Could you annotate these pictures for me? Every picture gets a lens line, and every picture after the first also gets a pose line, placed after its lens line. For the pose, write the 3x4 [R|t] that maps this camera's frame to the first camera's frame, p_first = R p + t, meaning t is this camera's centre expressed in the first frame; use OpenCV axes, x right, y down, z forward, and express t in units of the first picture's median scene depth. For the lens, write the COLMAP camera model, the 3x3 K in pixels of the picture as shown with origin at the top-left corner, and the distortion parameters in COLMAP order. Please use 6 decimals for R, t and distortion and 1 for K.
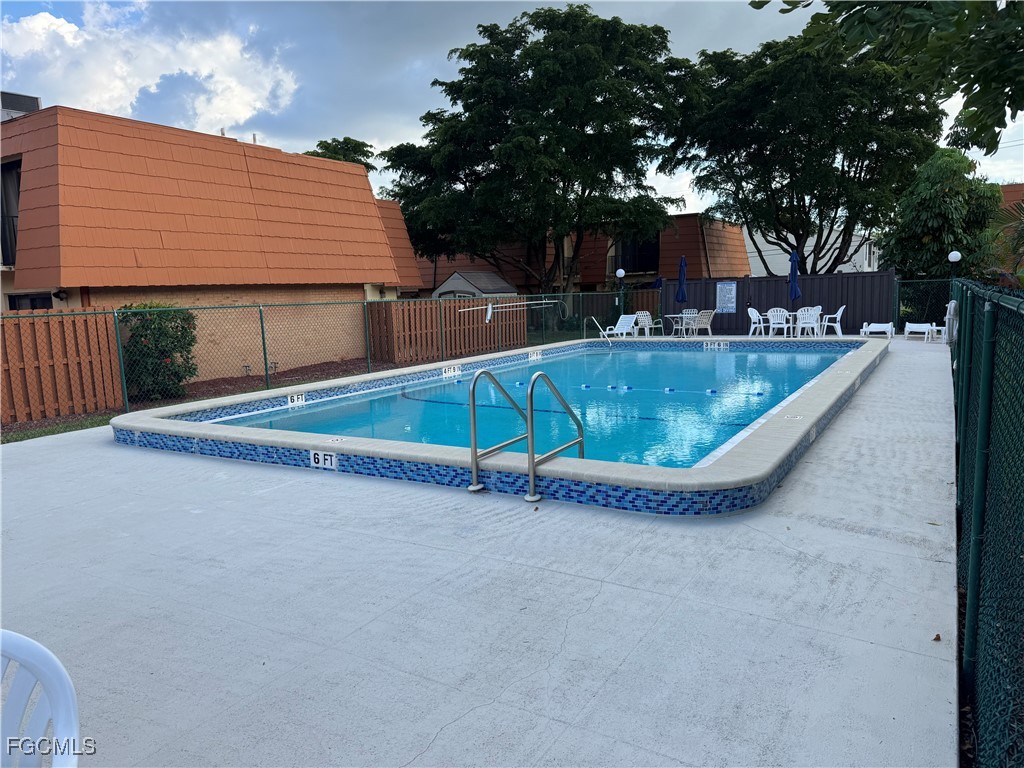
lens RADIAL K [[726.8, 0, 512.0], [0, 726.8, 384.0], [0, 0, 1]] dist [0.060648, -0.077216]
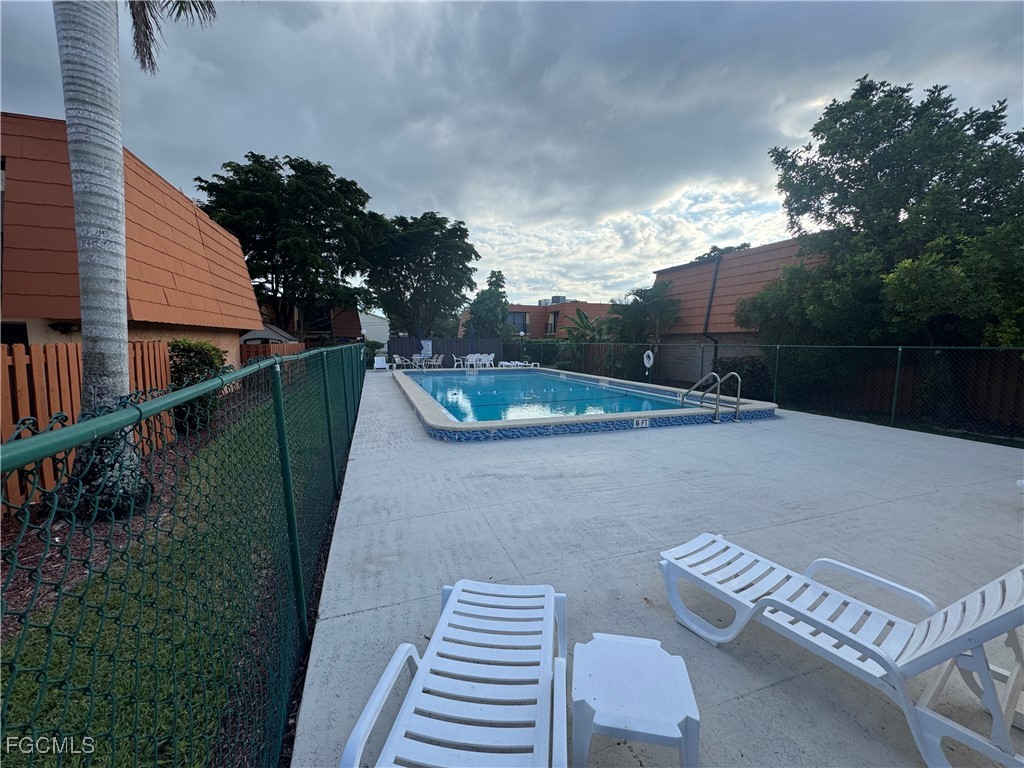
lens RADIAL K [[409.2, 0, 512.2], [0, 409.2, 381.1], [0, 0, 1]] dist [-0.000335, -0.000044]
pose [[0.633752, -0.035781, 0.772708, -0.540397], [0.069136, 0.997552, -0.010510, -0.010029], [-0.770441, 0.060083, 0.634674, 0.218565]]
